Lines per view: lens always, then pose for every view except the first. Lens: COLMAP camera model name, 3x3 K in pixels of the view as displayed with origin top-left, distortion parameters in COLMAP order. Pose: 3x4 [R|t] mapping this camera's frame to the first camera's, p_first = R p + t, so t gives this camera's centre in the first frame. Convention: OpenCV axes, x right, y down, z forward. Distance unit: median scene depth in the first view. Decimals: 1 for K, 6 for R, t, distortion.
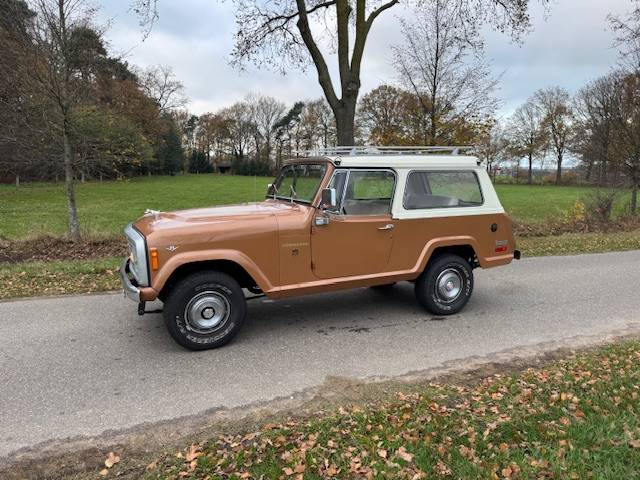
lens RADIAL K [[445.1, 0, 320.0], [0, 445.1, 240.0], [0, 0, 1]] dist [0.063806, -0.074617]
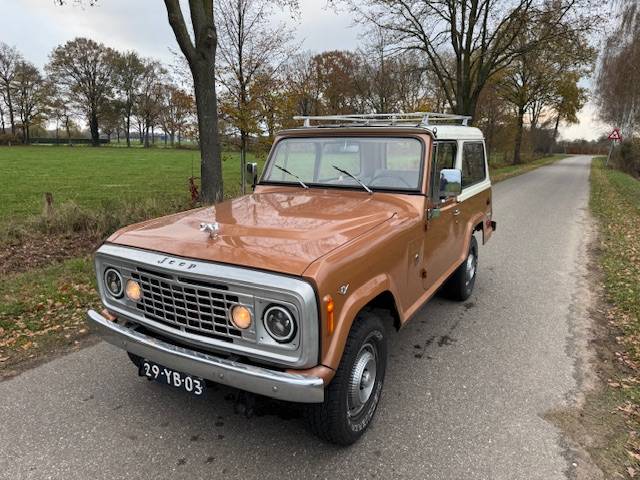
lens RADIAL K [[445.1, 0, 320.0], [0, 445.1, 240.0], [0, 0, 1]] dist [0.063806, -0.074617]
pose [[0.821595, -0.127197, 0.555700, -0.472607], [0.087010, 0.991349, 0.098272, -0.072485], [-0.563393, -0.032388, 0.825554, 0.397234]]
